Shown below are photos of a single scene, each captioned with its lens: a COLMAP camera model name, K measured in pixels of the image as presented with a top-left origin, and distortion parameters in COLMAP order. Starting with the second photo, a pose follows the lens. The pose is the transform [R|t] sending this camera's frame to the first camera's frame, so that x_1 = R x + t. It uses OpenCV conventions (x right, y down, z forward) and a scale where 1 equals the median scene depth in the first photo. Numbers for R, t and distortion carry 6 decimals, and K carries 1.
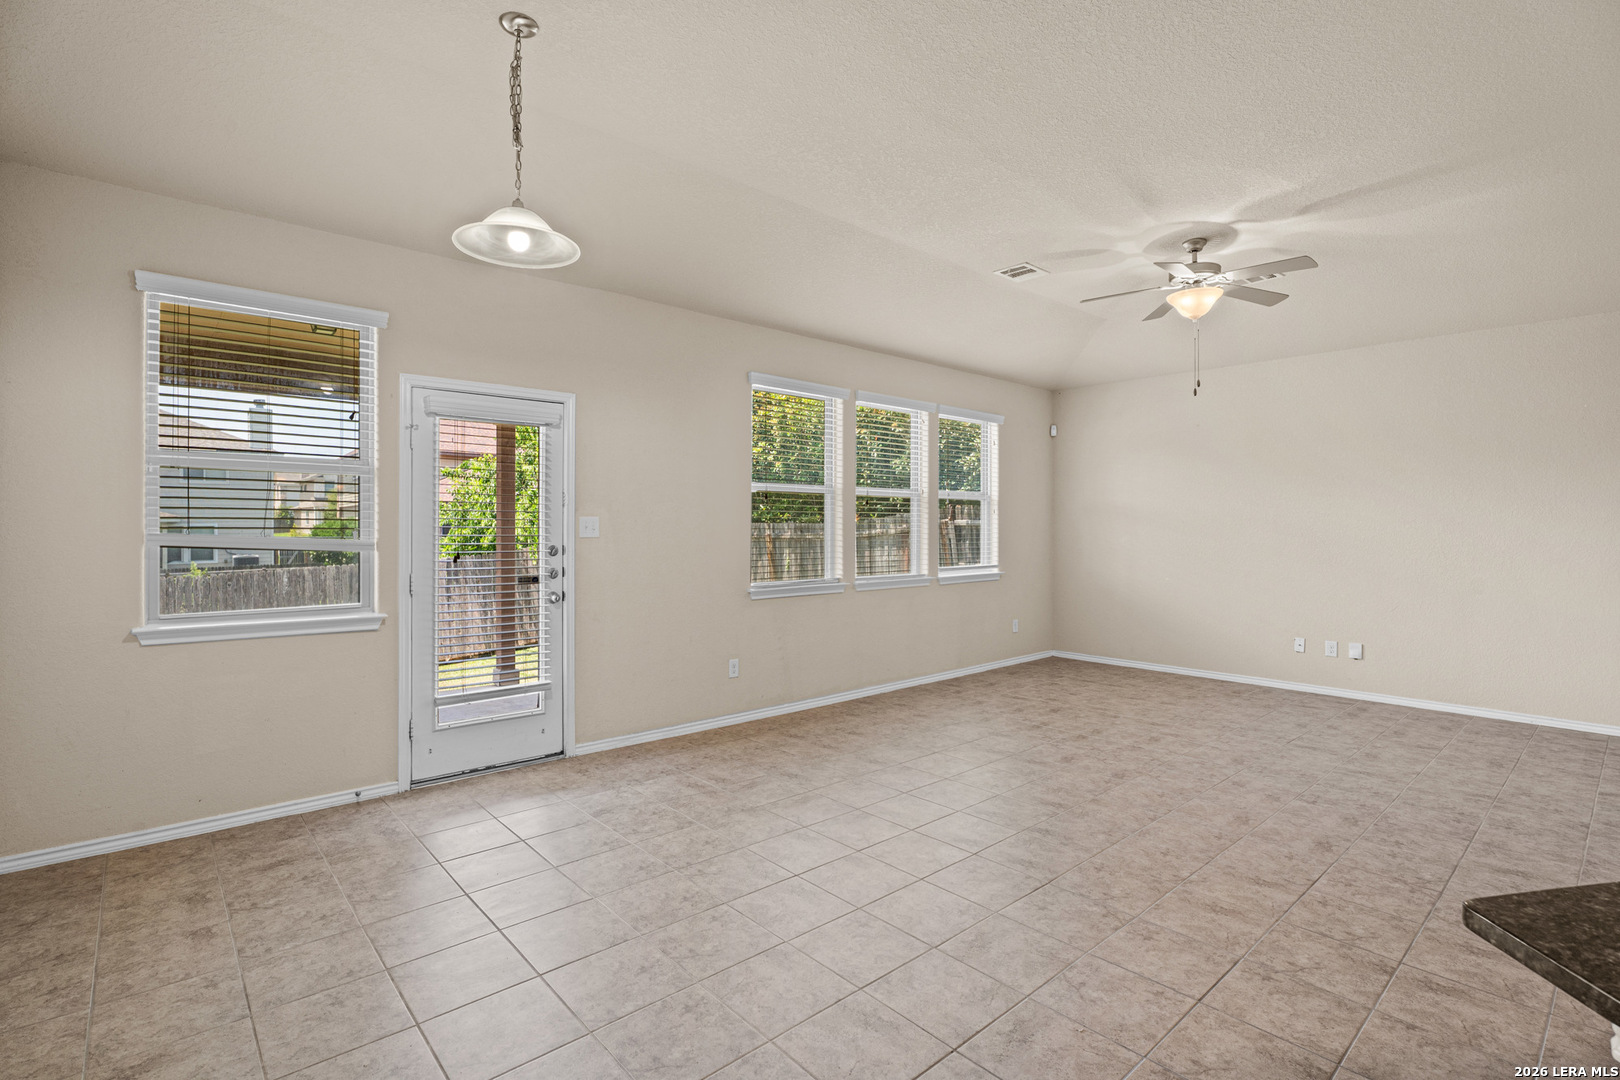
lens RADIAL K [[760.6, 0, 805.8], [0, 760.6, 522.3], [0, 0, 1]] dist [-0.008213, -0.001348]
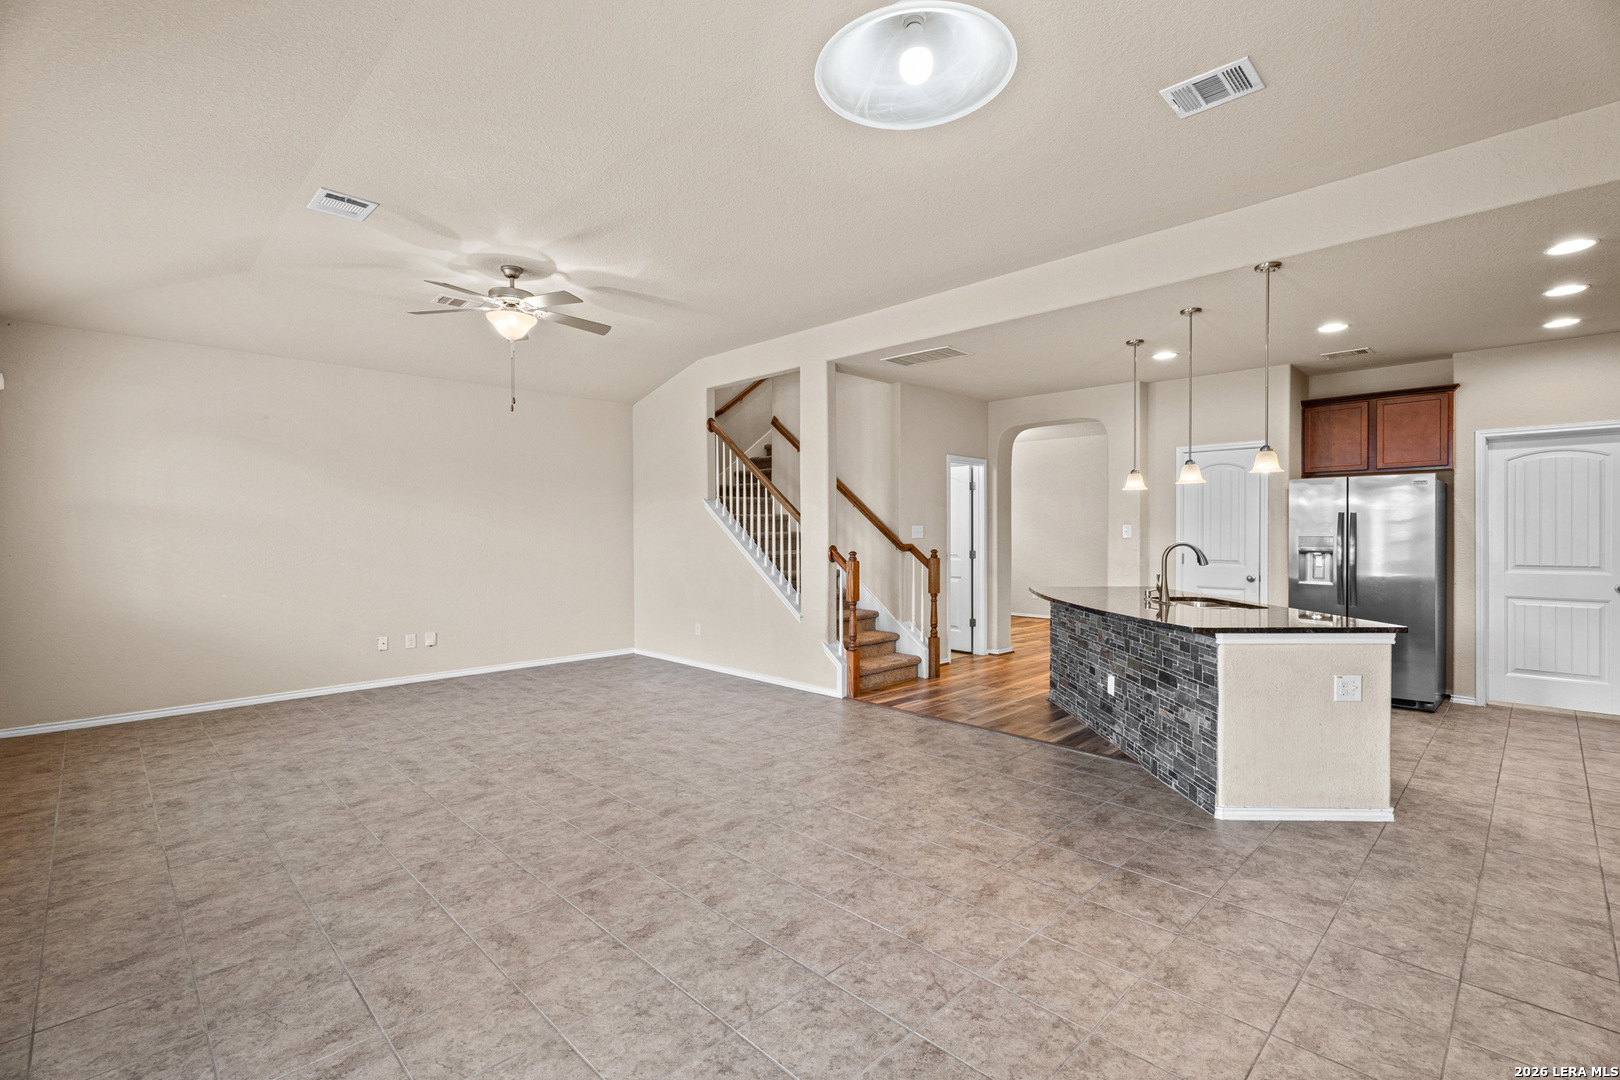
lens RADIAL K [[720.7, 0, 810.0], [0, 720.7, 540.0], [0, 0, 1]] dist [-0.000562, -0.000039]
pose [[-0.056877, -0.013459, 0.998290, -0.527396], [-0.003797, 0.999905, 0.013264, 0.001250], [-0.998374, -0.003036, -0.056923, 0.620129]]
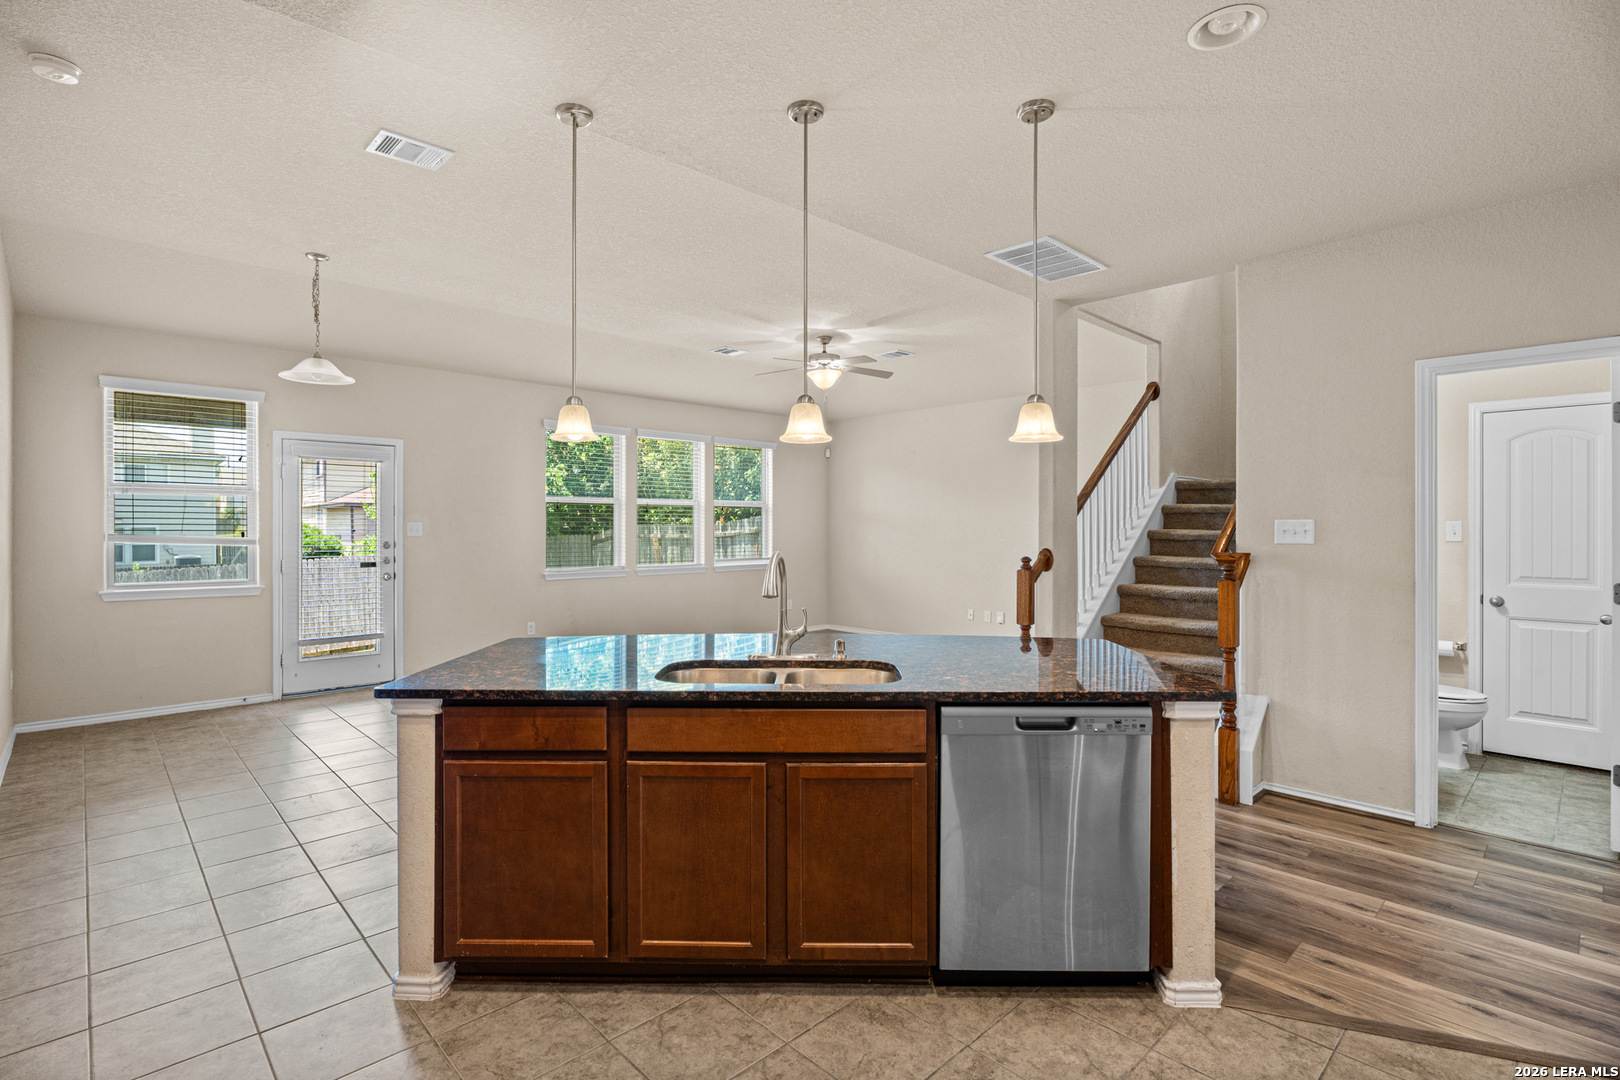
lens RADIAL K [[772.4, 0, 804.4], [0, 772.4, 524.4], [0, 0, 1]] dist [-0.004400, -0.000556]
pose [[0.999378, -0.001016, 0.035246, 0.410500], [0.000902, 0.999994, 0.003260, -0.006892], [-0.035249, -0.003227, 0.999373, -0.509751]]
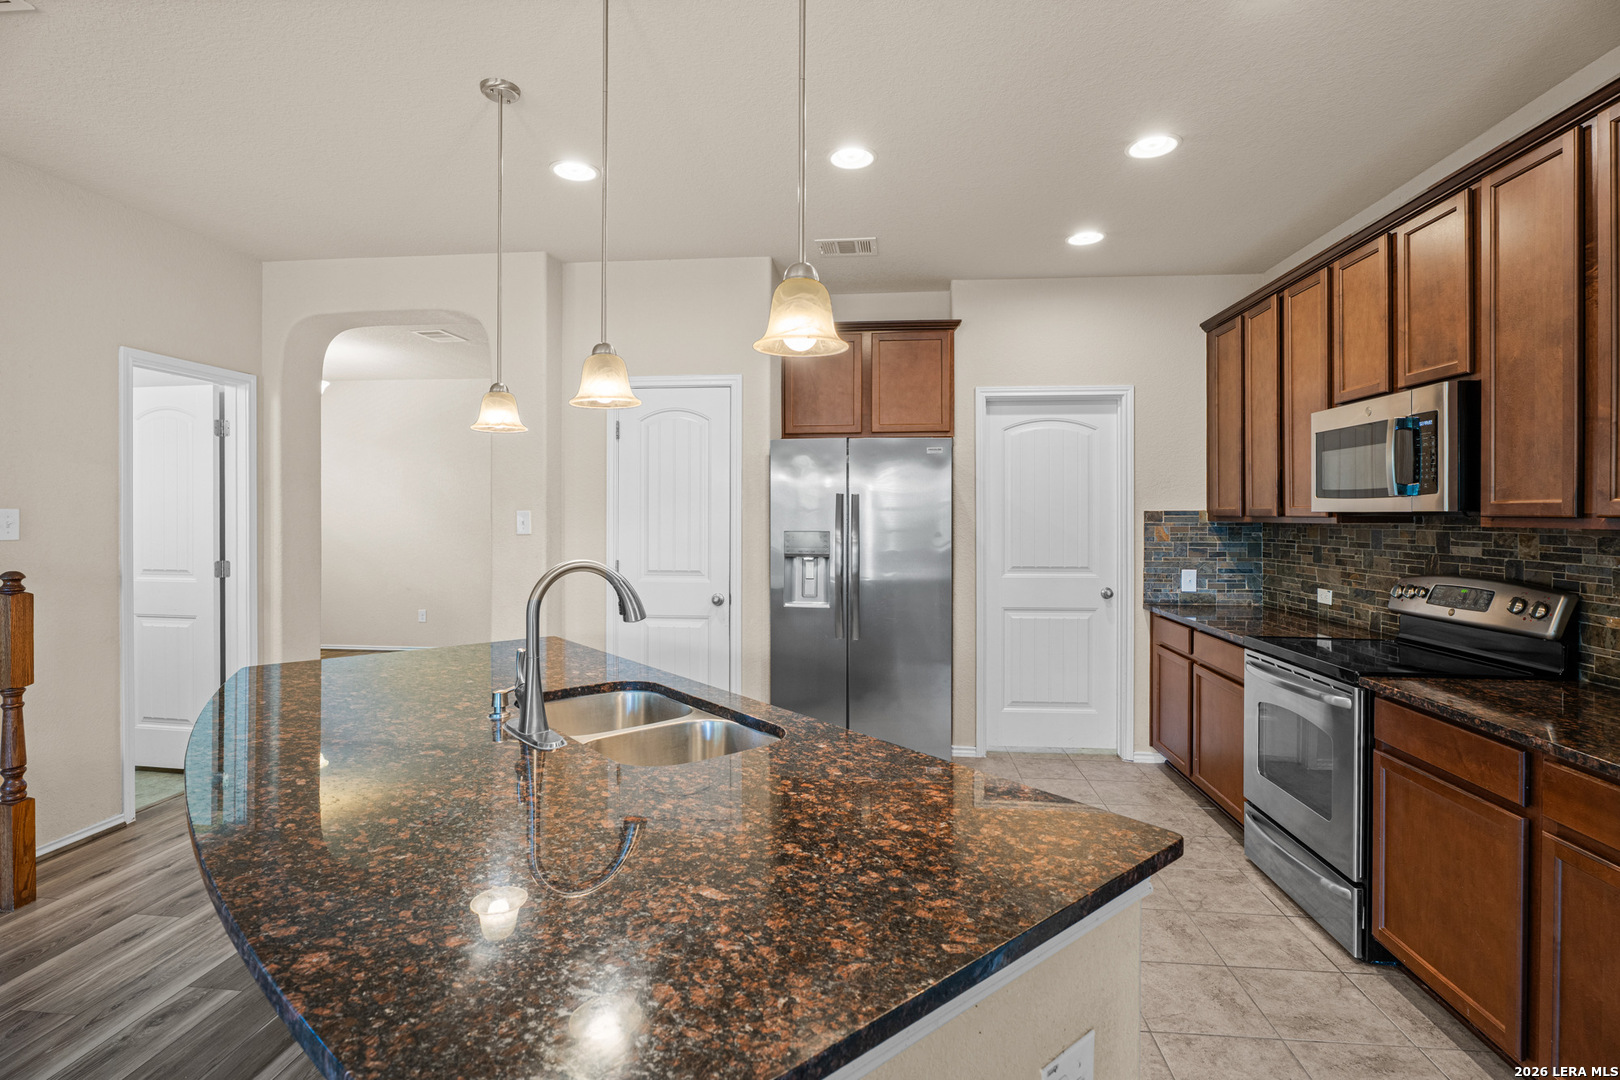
lens RADIAL K [[766.5, 0, 803.1], [0, 766.5, 516.1], [0, 0, 1]] dist [-0.015177, -0.000014]
pose [[-0.676404, -0.003280, 0.736523, 0.062641], [-0.006871, 0.999975, -0.001857, -0.006713], [-0.736499, -0.006317, -0.676410, 0.238436]]
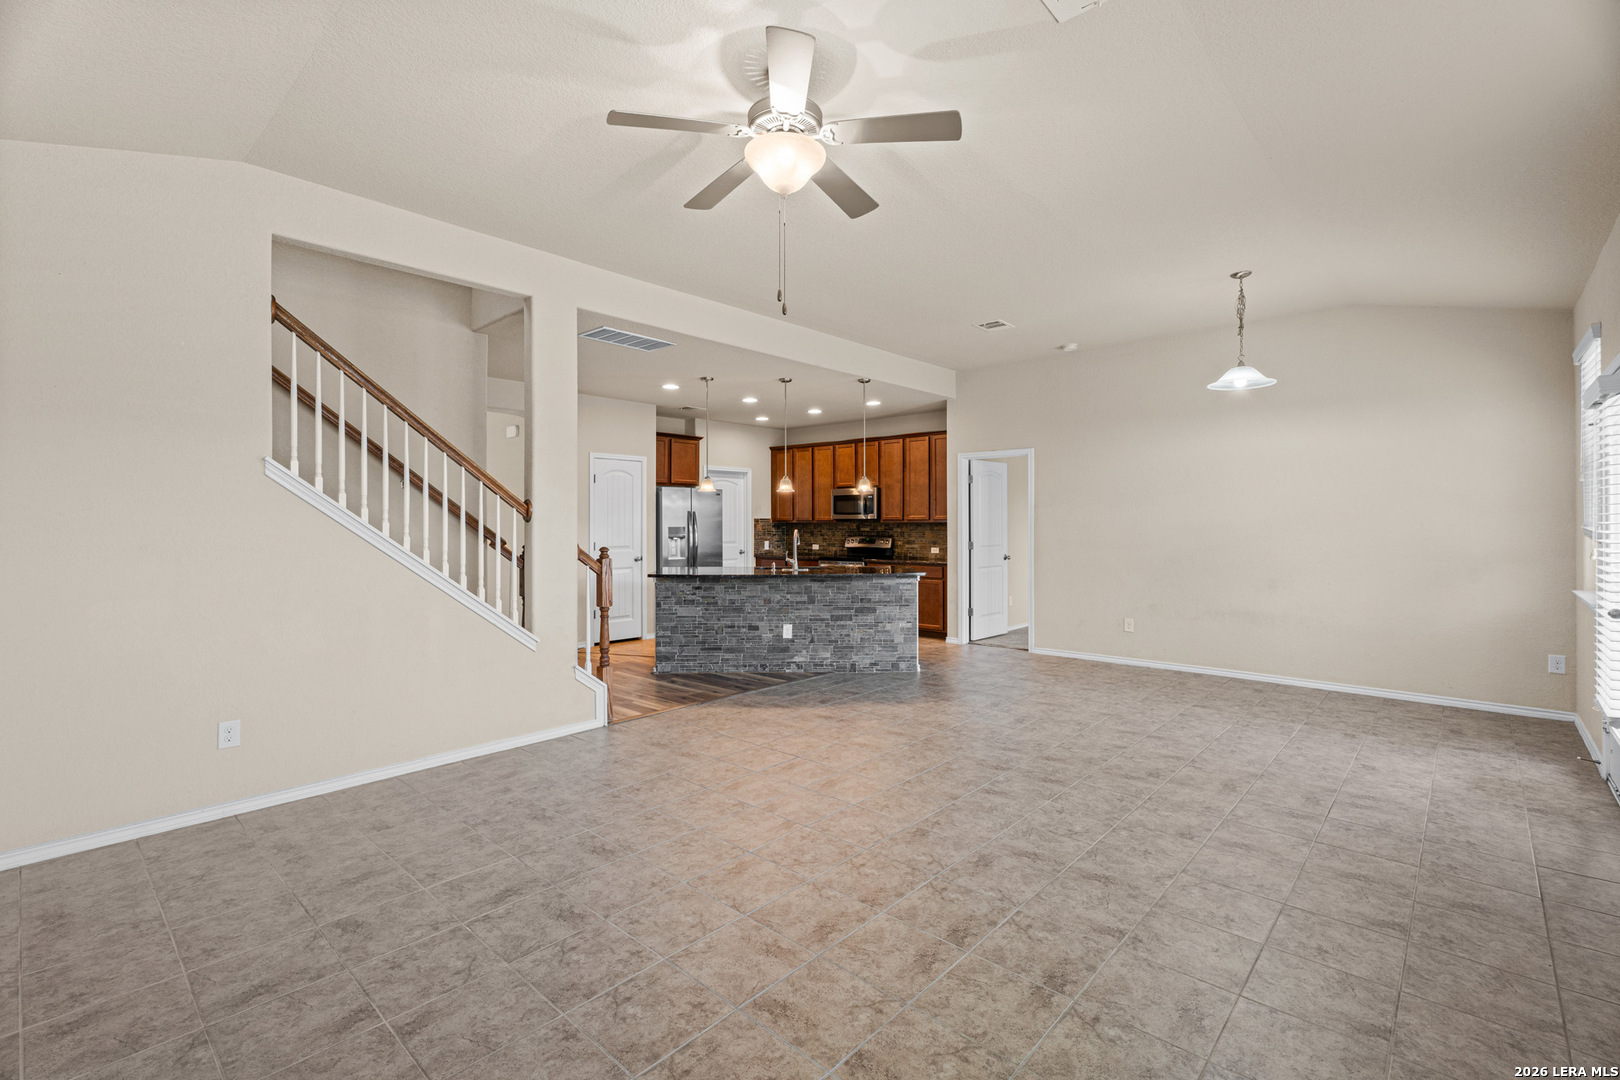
lens RADIAL K [[724.1, 0, 801.2], [0, 724.1, 516.5], [0, 0, 1]] dist [0.000812, 0.000001]
pose [[-0.995236, 0.000046, -0.097491, 0.544781], [0.001429, 0.999899, -0.014112, 0.008377], [0.097480, -0.014184, -0.995136, 1.560260]]
